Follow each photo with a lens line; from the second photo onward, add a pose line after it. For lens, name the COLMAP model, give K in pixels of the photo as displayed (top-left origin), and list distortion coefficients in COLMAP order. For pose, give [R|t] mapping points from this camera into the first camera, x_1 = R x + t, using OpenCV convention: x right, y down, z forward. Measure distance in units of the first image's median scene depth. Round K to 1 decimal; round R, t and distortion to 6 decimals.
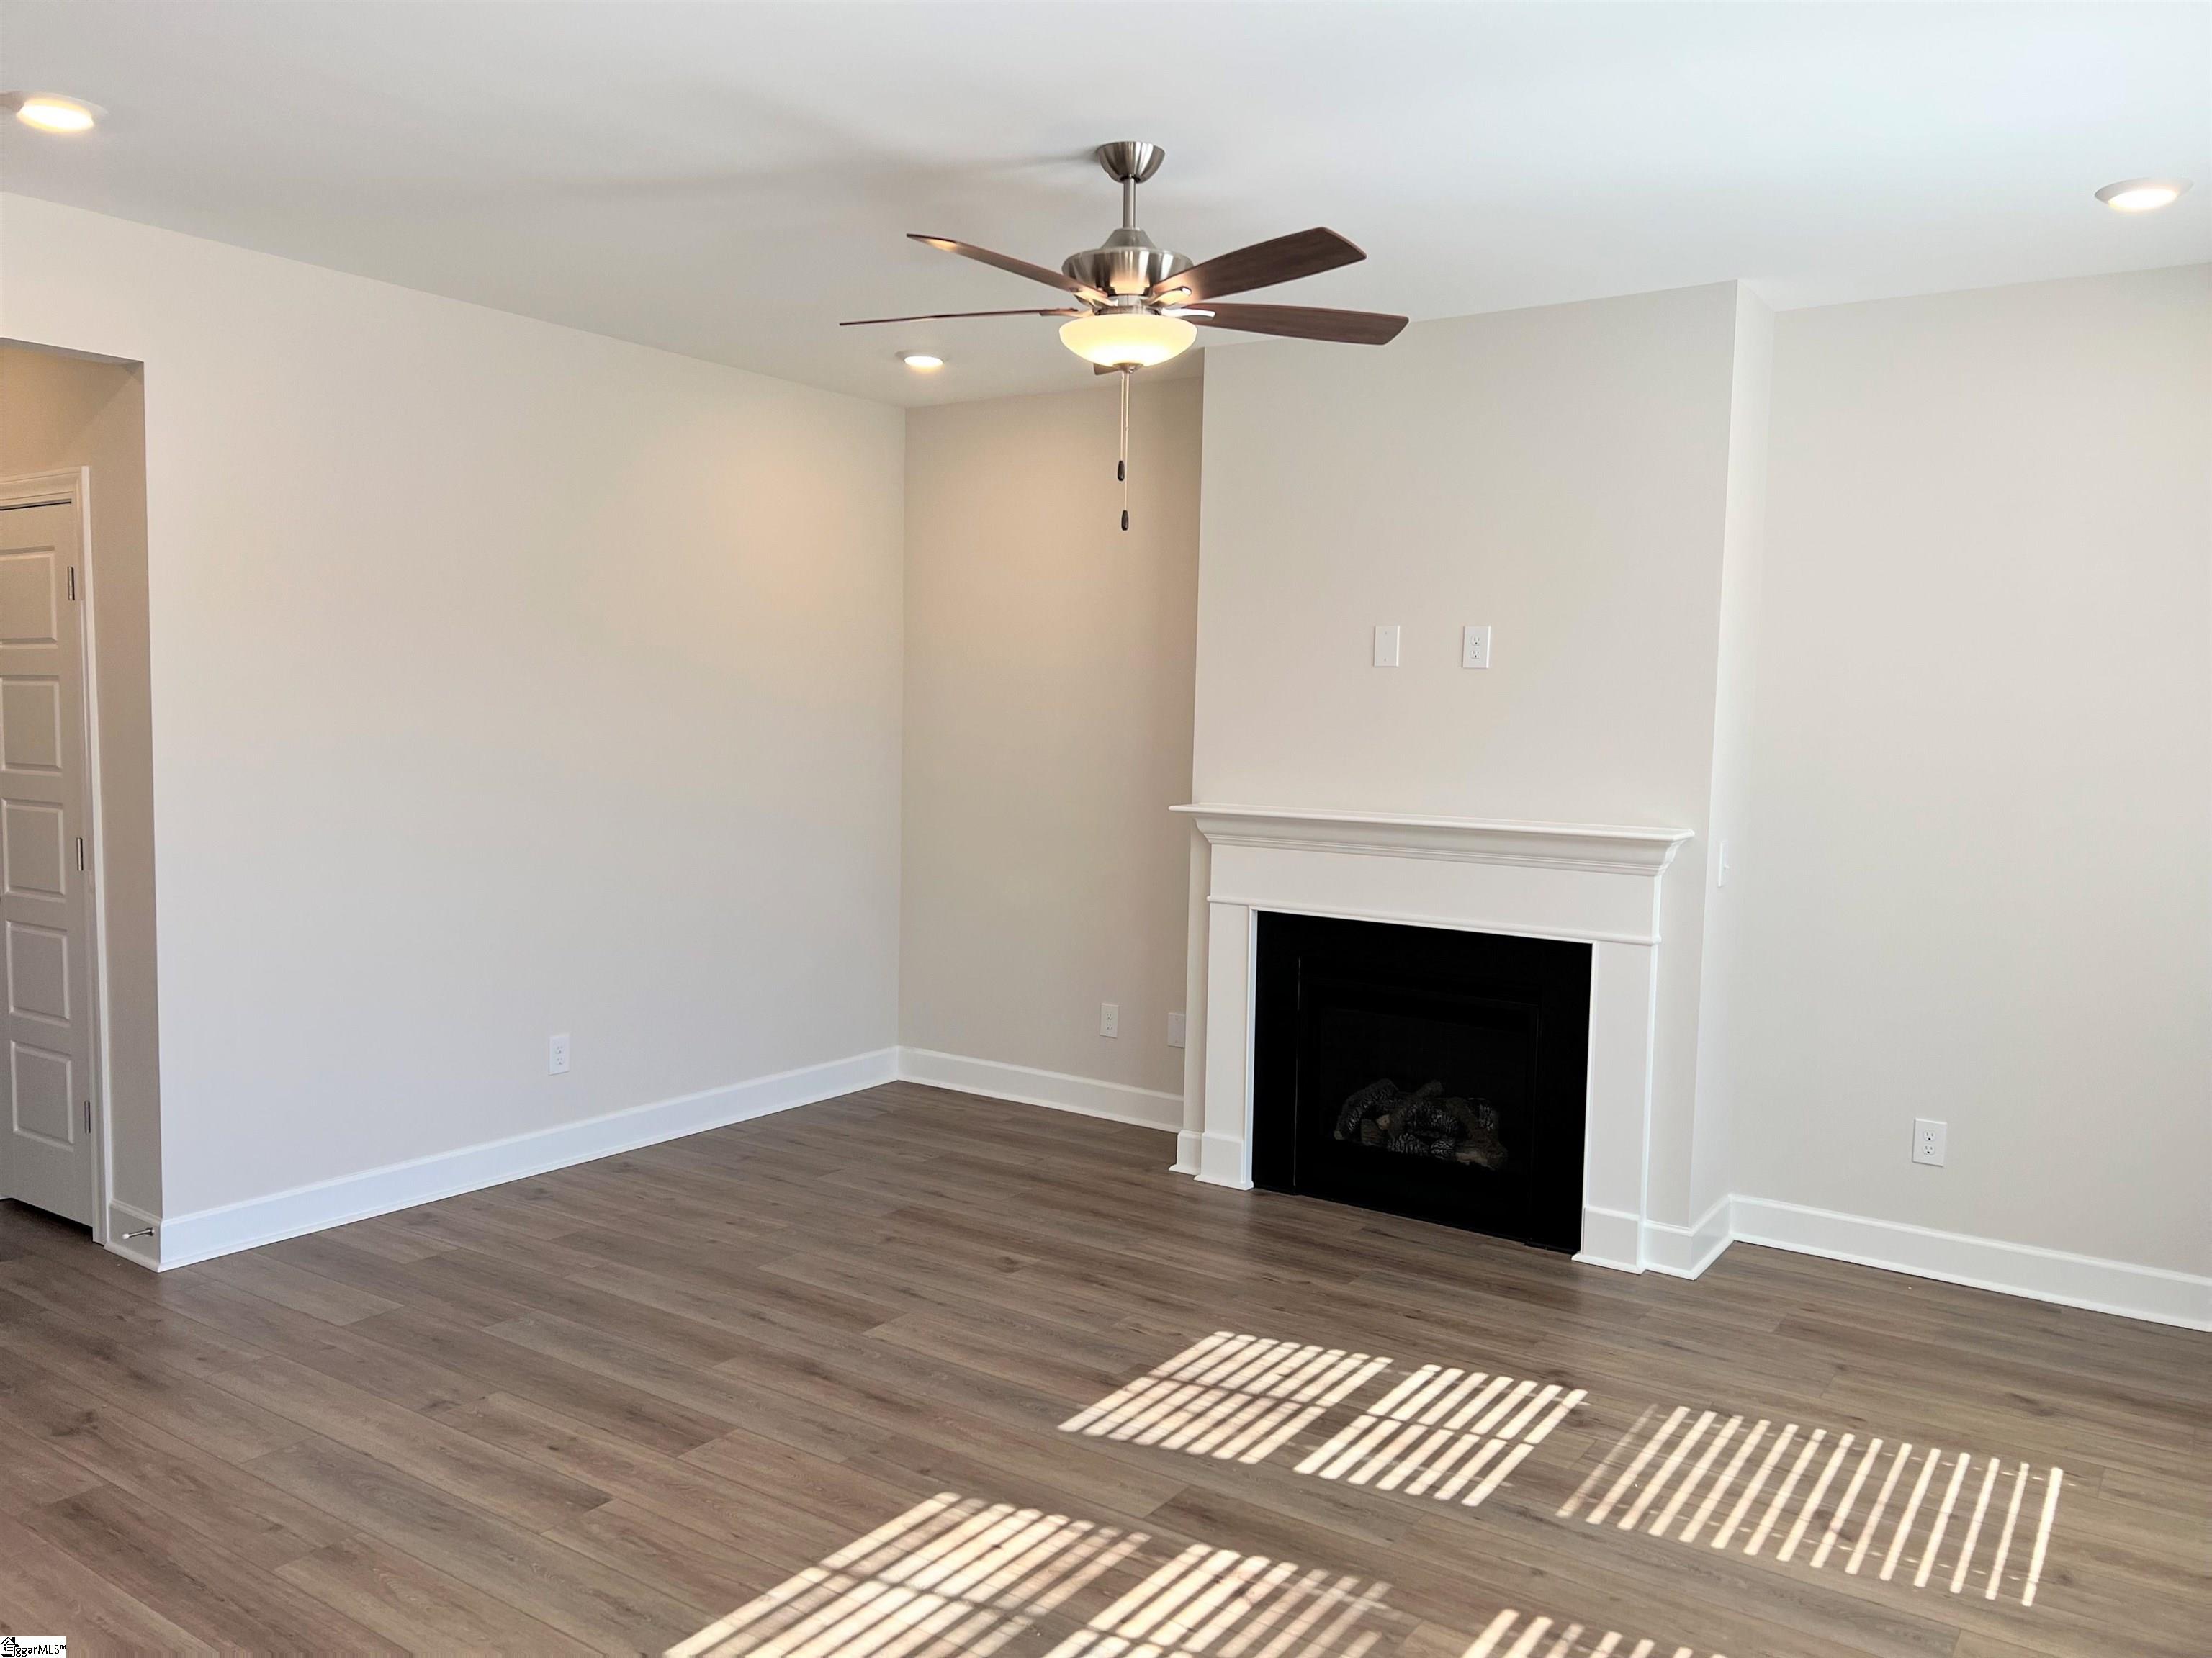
lens RADIAL K [[1661.9, 0, 1193.6], [0, 1661.9, 829.1], [0, 0, 1]] dist [0.048460, -0.058473]
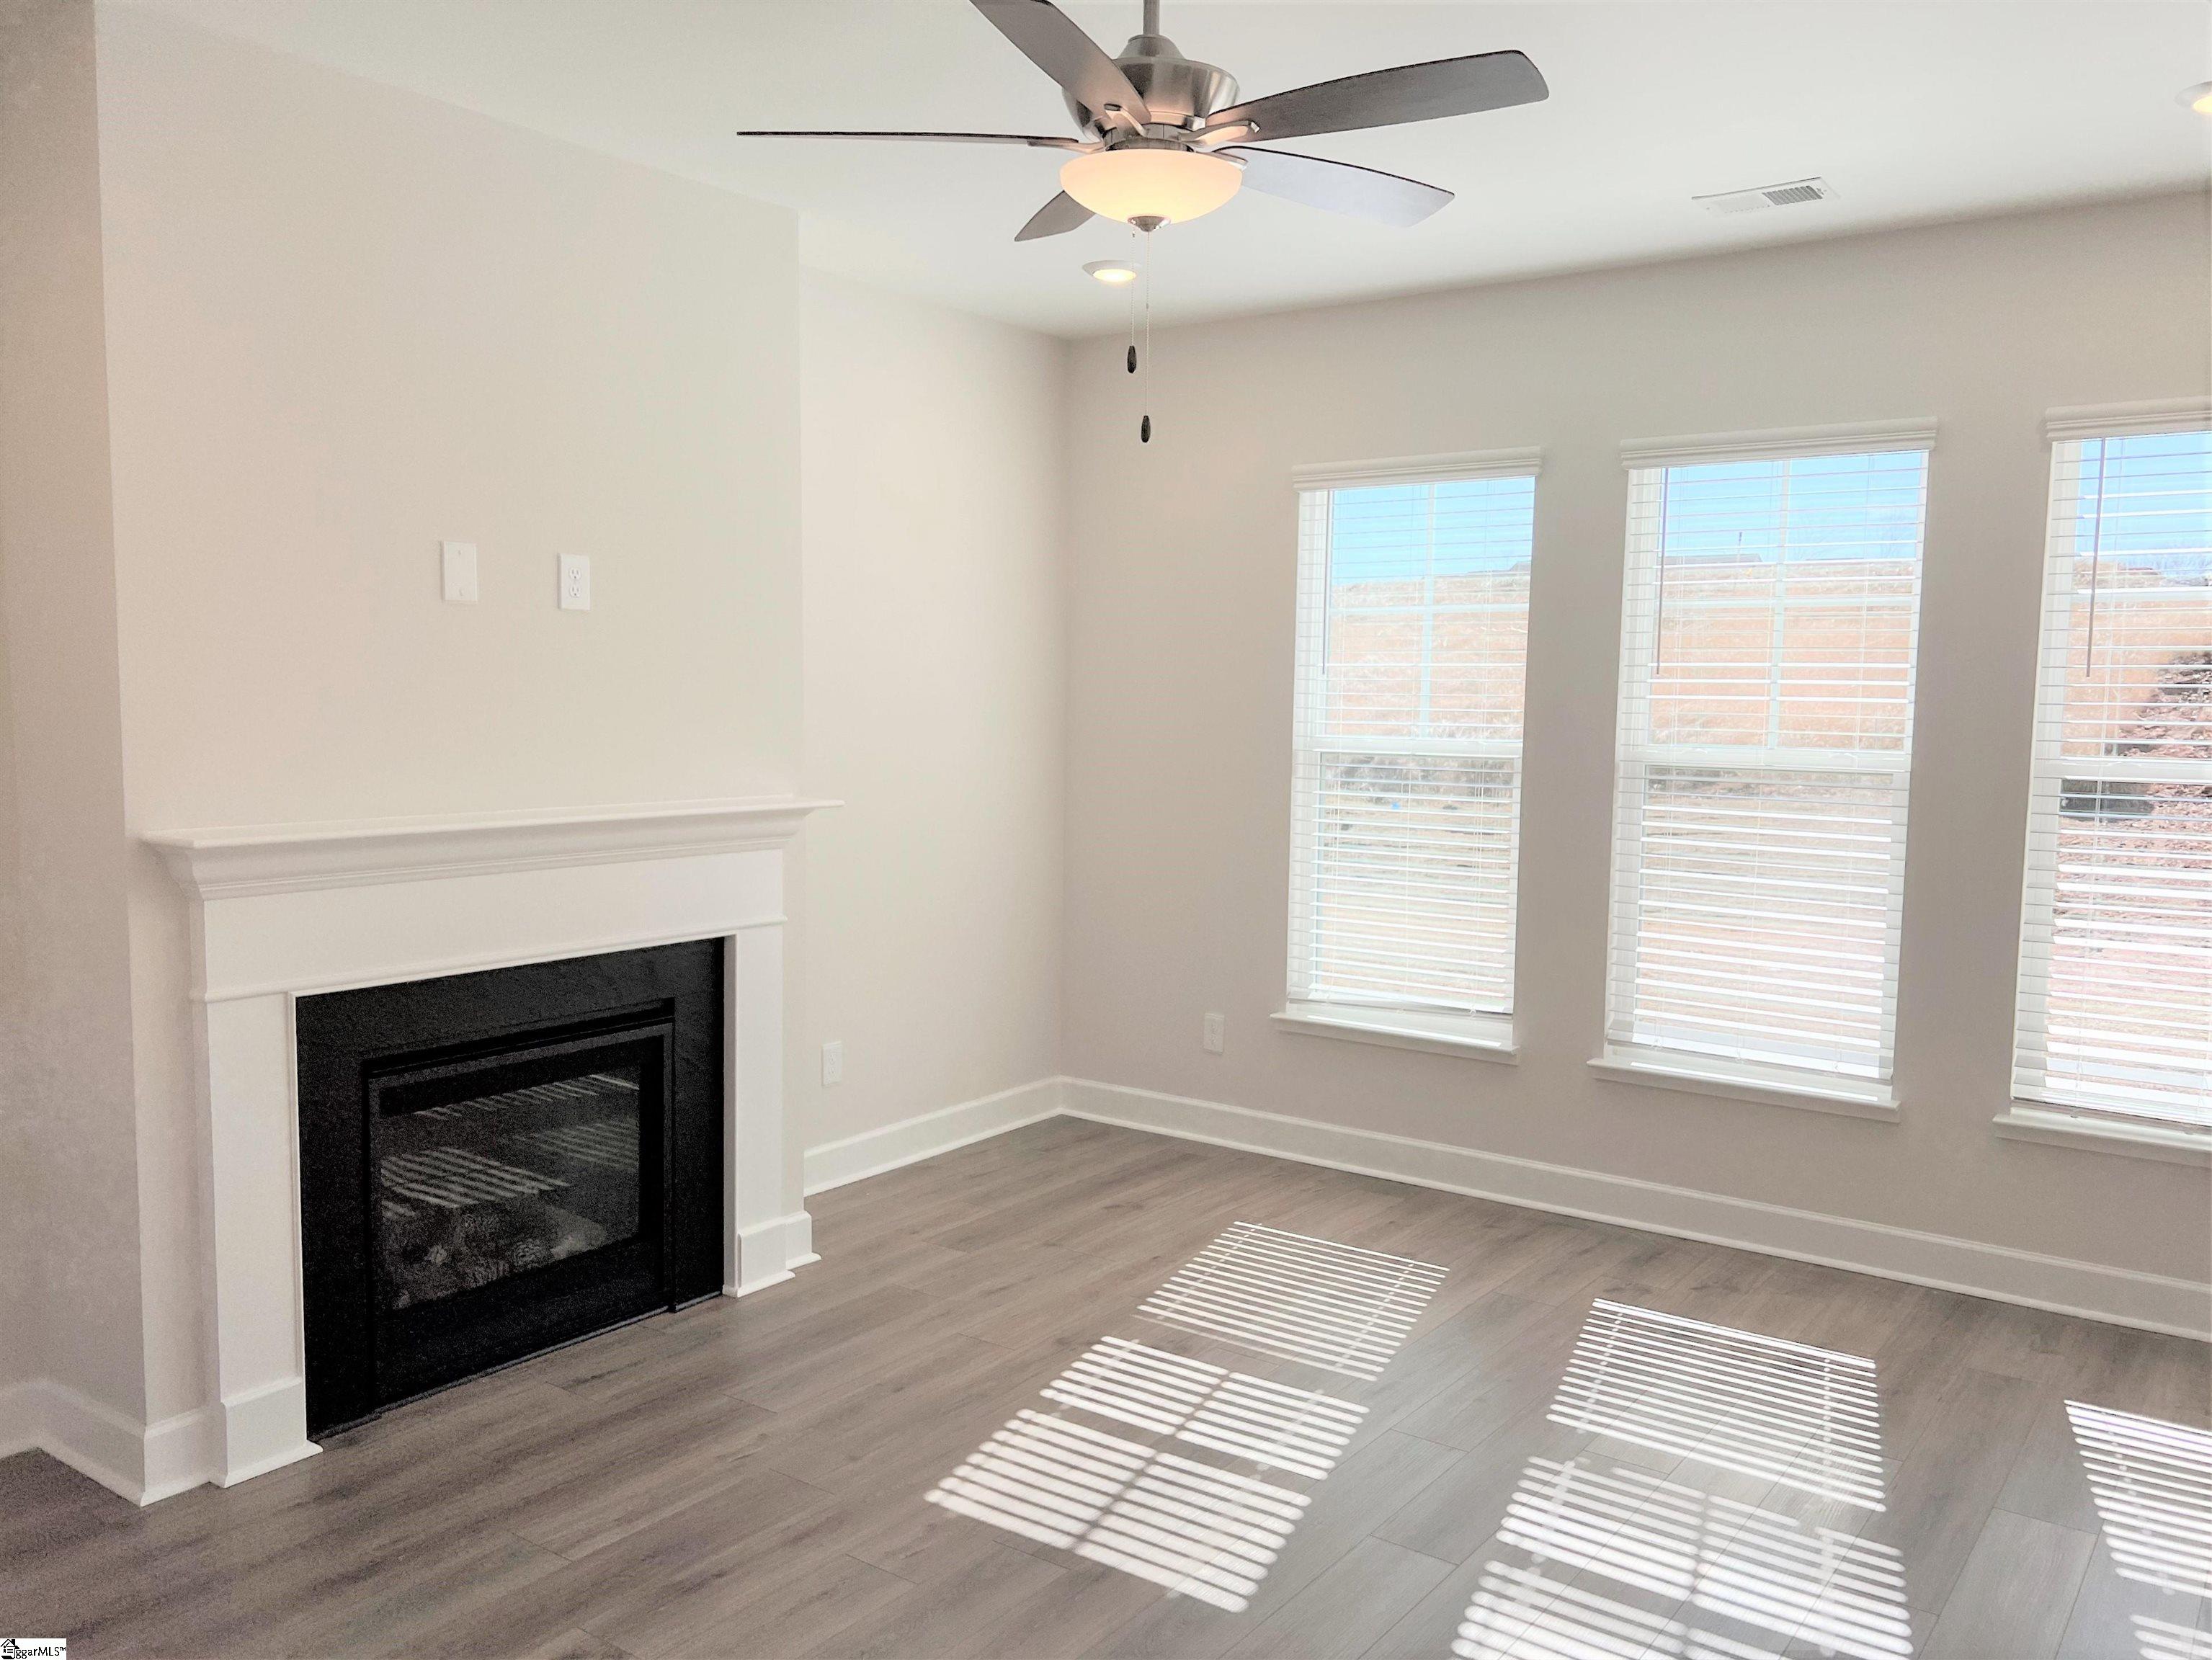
lens RADIAL K [[1680.9, 0, 1106.0], [0, 1680.9, 830.0], [0, 0, 1]] dist [0.065949, -0.066950]
pose [[0.071552, -0.106119, 0.991776, -0.739047], [0.065013, 0.992706, 0.101529, -0.074783], [-0.995316, 0.057213, 0.077929, 0.878587]]
